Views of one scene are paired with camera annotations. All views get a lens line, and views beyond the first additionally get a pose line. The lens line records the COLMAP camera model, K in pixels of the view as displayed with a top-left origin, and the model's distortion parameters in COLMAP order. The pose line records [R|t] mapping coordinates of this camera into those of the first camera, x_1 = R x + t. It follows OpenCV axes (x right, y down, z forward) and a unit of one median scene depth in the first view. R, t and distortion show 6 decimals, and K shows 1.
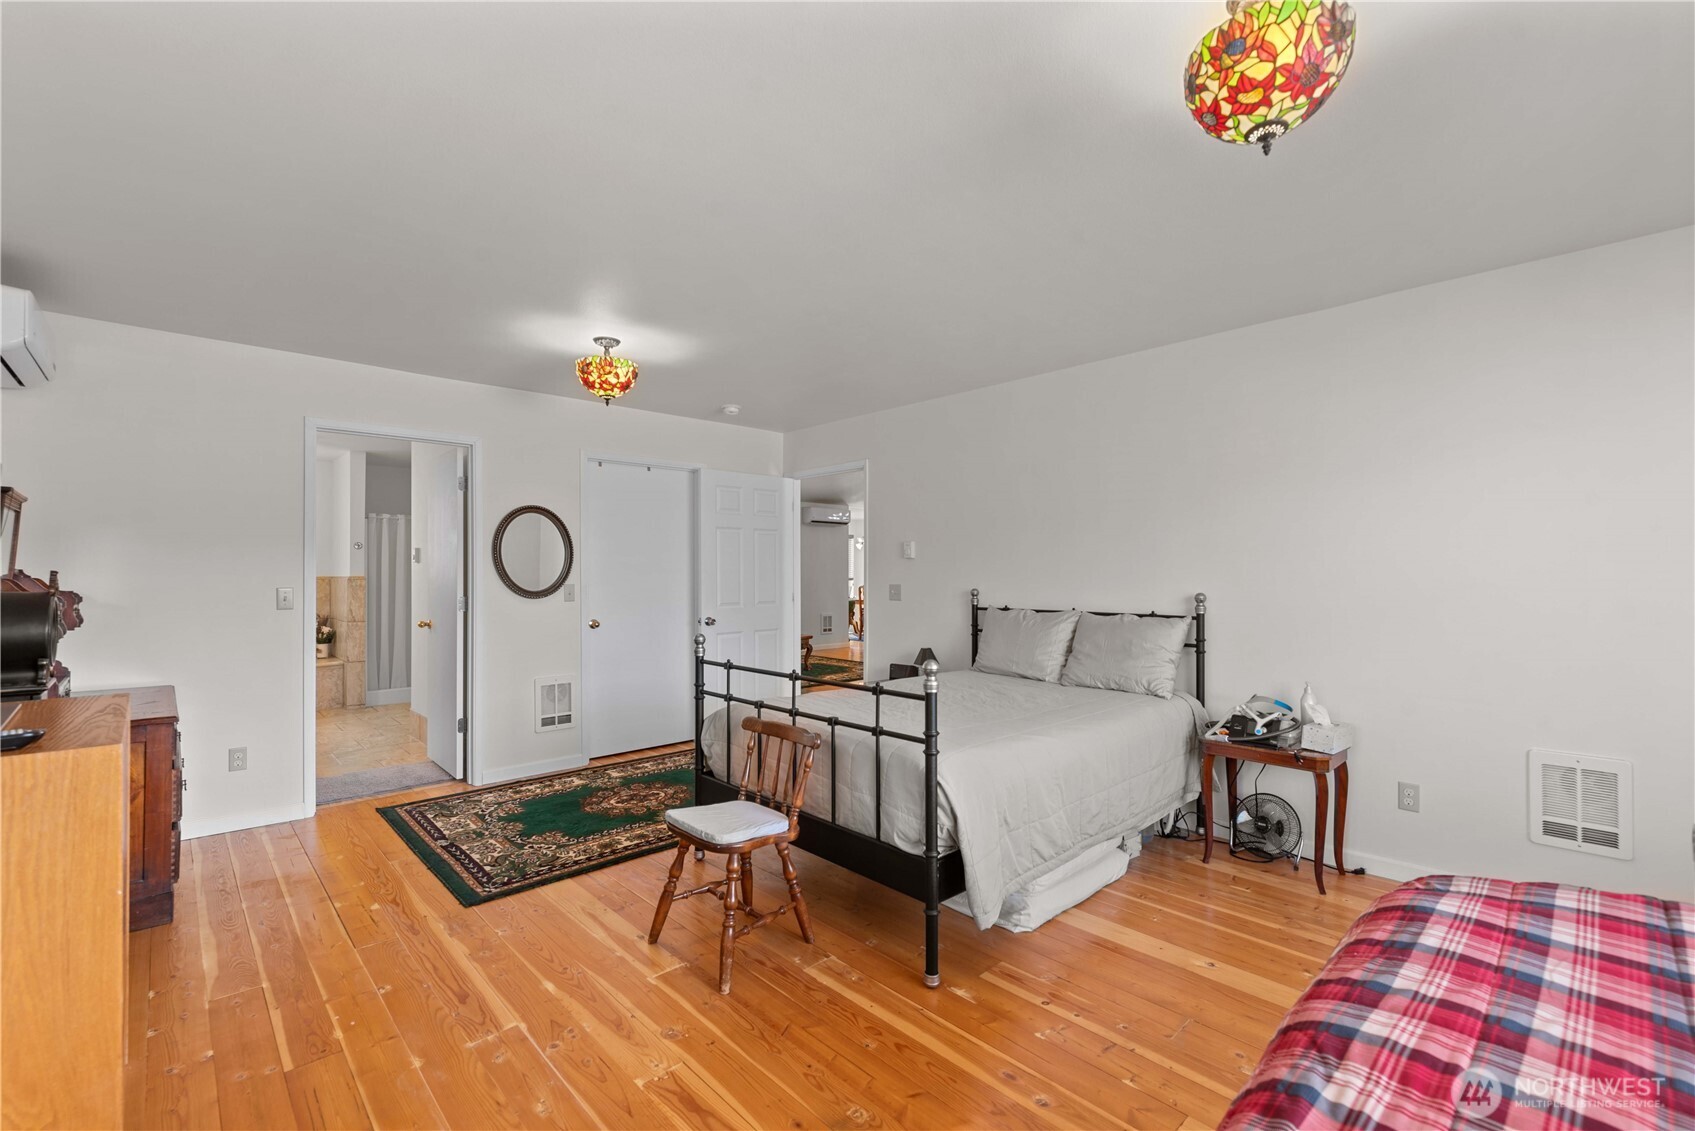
lens RADIAL K [[736.1, 0, 862.5], [0, 736.1, 563.8], [0, 0, 1]] dist [0.000333, -0.000019]
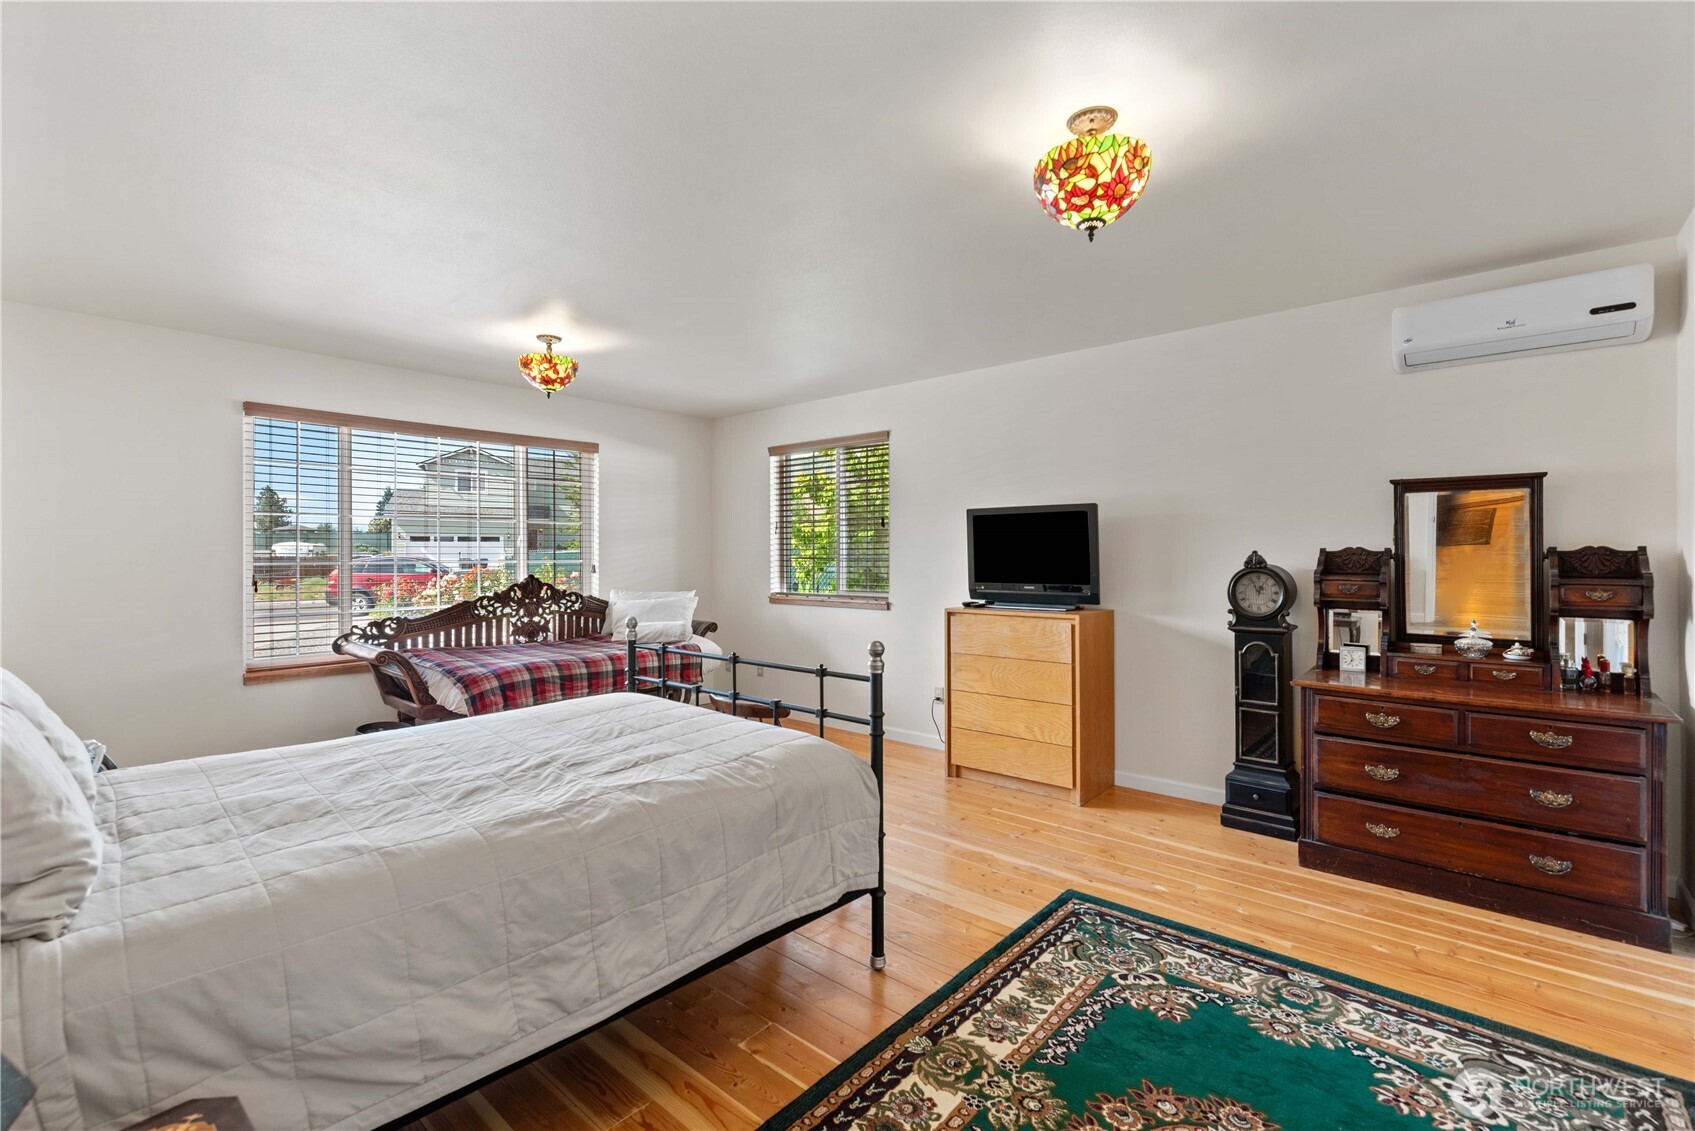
lens RADIAL K [[736.1, 0, 862.5], [0, 736.1, 563.8], [0, 0, 1]] dist [0.000333, -0.000019]
pose [[-0.994358, 0.000974, -0.106074, -0.133020], [0.001331, 0.999994, -0.003299, 0.025543], [0.106070, -0.003421, -0.994353, 1.650331]]
